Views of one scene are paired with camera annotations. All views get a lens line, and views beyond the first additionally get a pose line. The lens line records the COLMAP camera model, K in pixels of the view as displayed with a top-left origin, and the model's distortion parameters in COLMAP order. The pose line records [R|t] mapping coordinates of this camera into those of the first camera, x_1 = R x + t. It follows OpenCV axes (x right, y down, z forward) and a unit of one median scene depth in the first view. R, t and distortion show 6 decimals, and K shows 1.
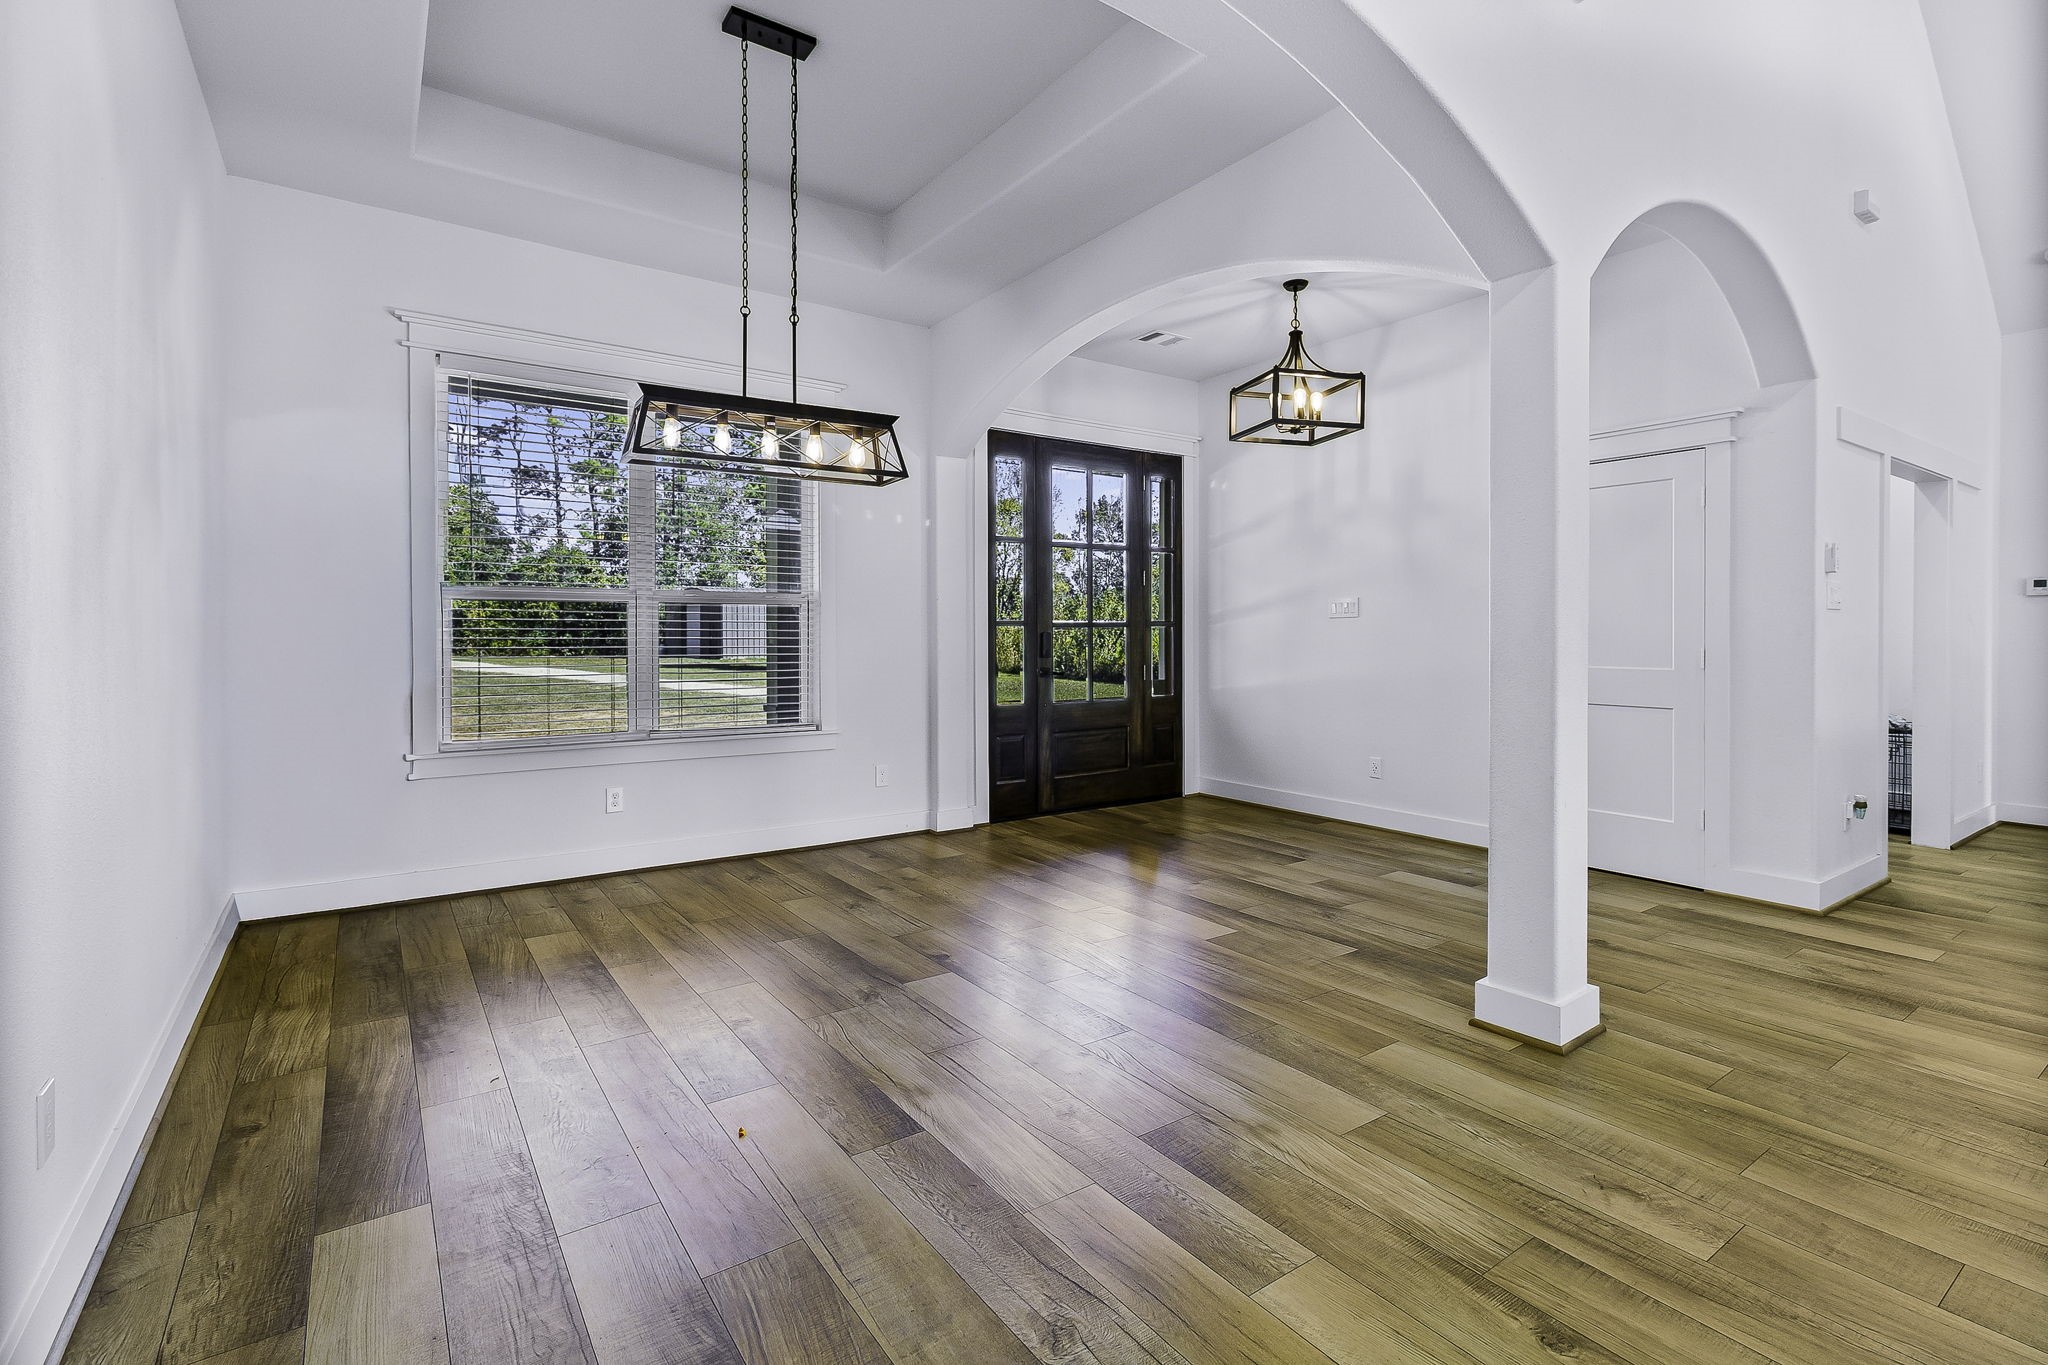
lens RADIAL K [[947.2, 0, 1041.6], [0, 947.2, 644.8], [0, 0, 1]] dist [0.001384, -0.001456]
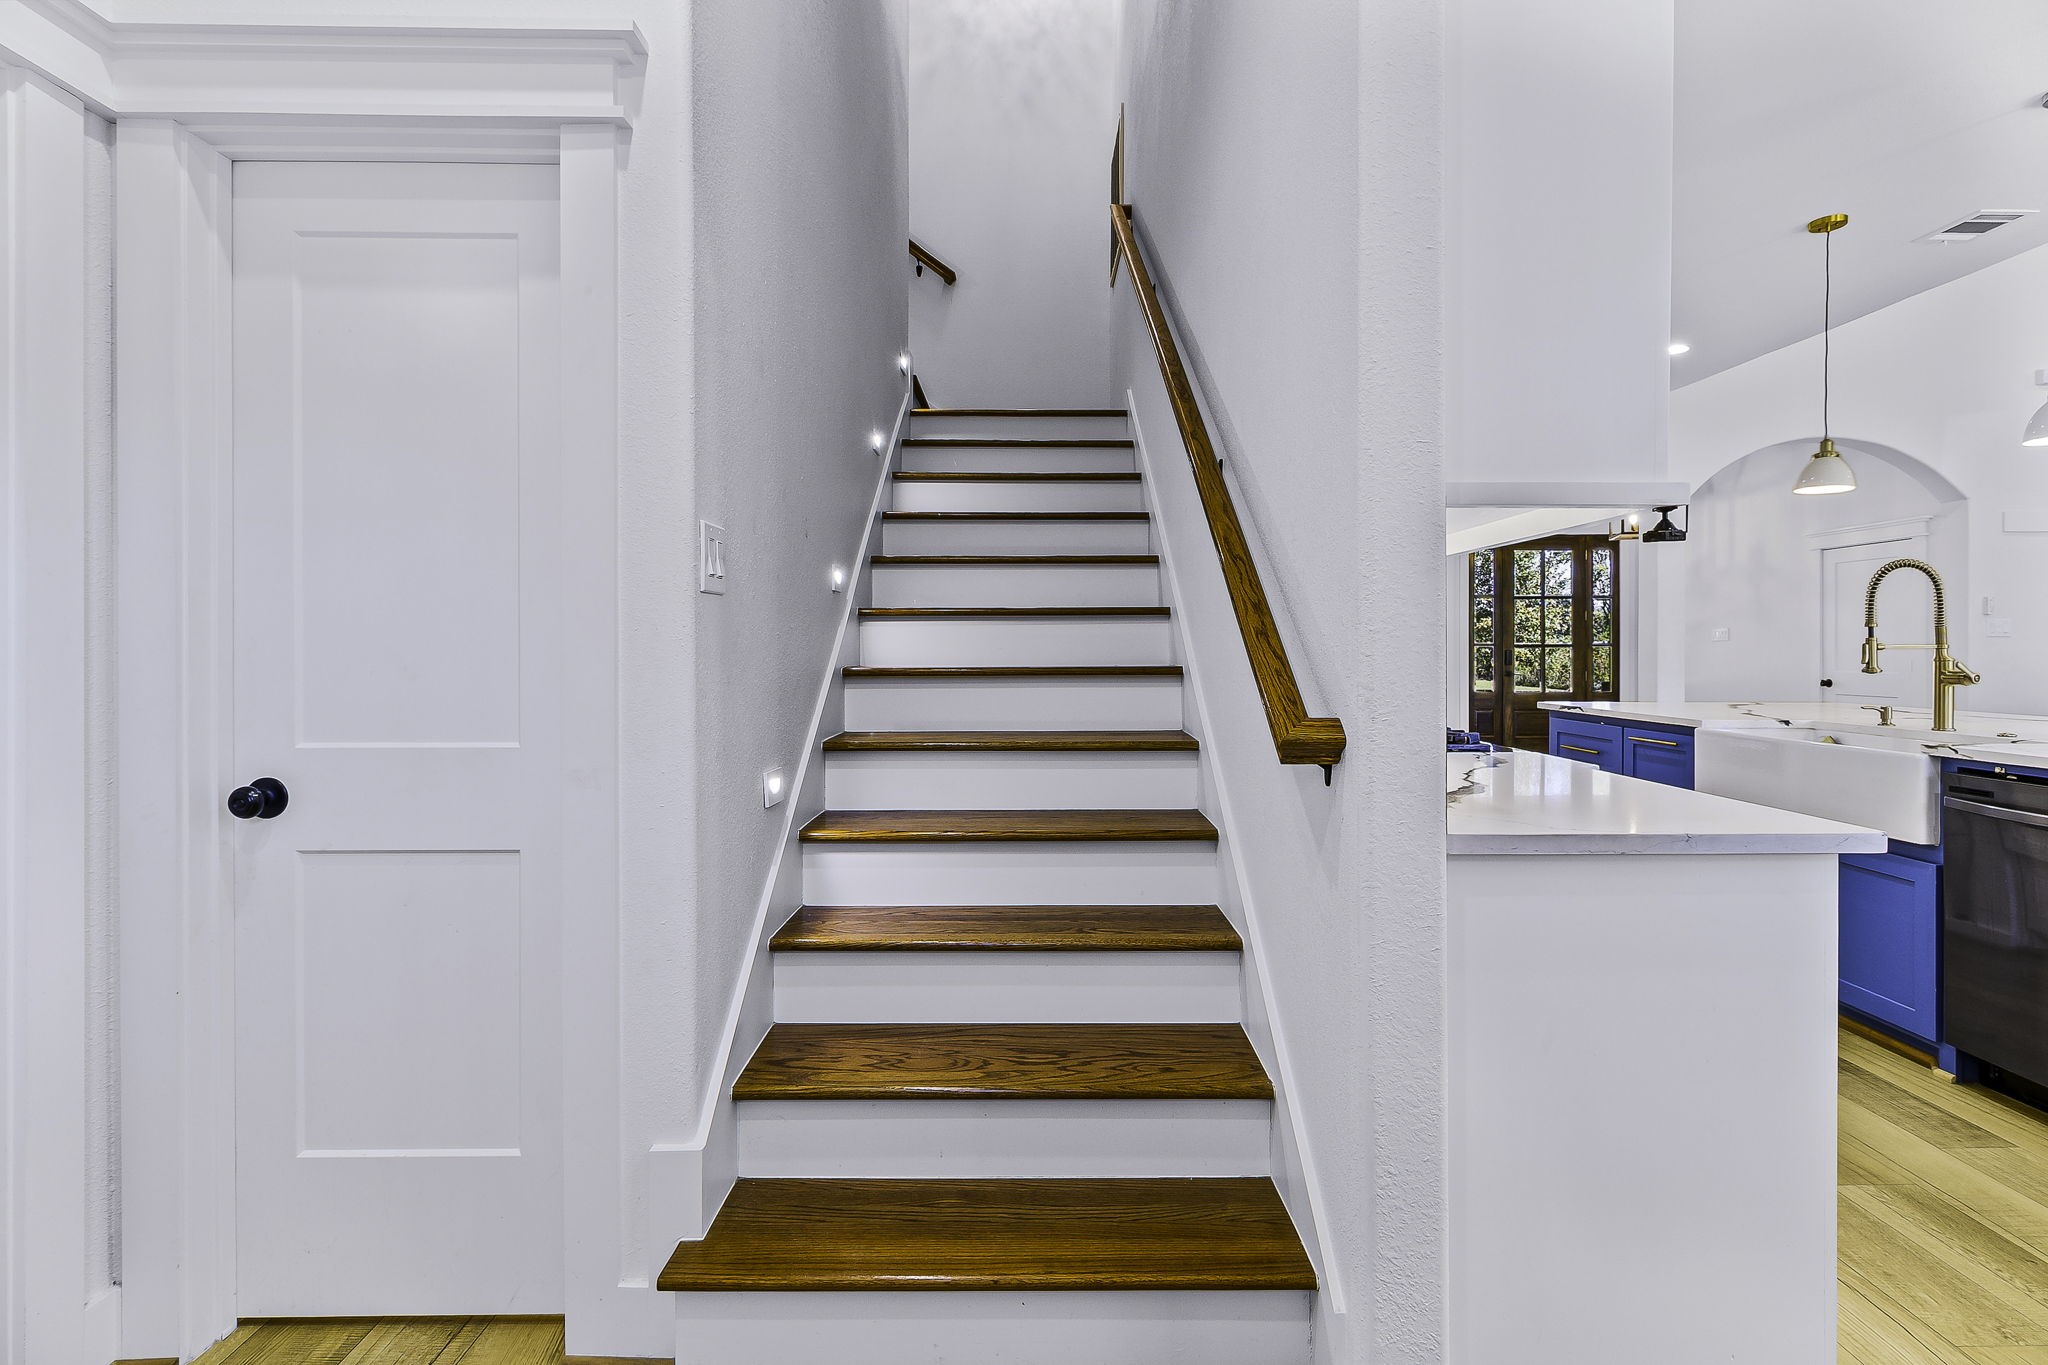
lens RADIAL K [[937.0, 0, 1035.2], [0, 937.0, 652.0], [0, 0, 1]] dist [0.001412, 0.000334]
pose [[0.818612, 0.002066, -0.574344, 0.329365], [-0.009543, 0.999904, -0.010005, 0.018130], [0.574268, 0.013671, 0.818553, -1.025849]]
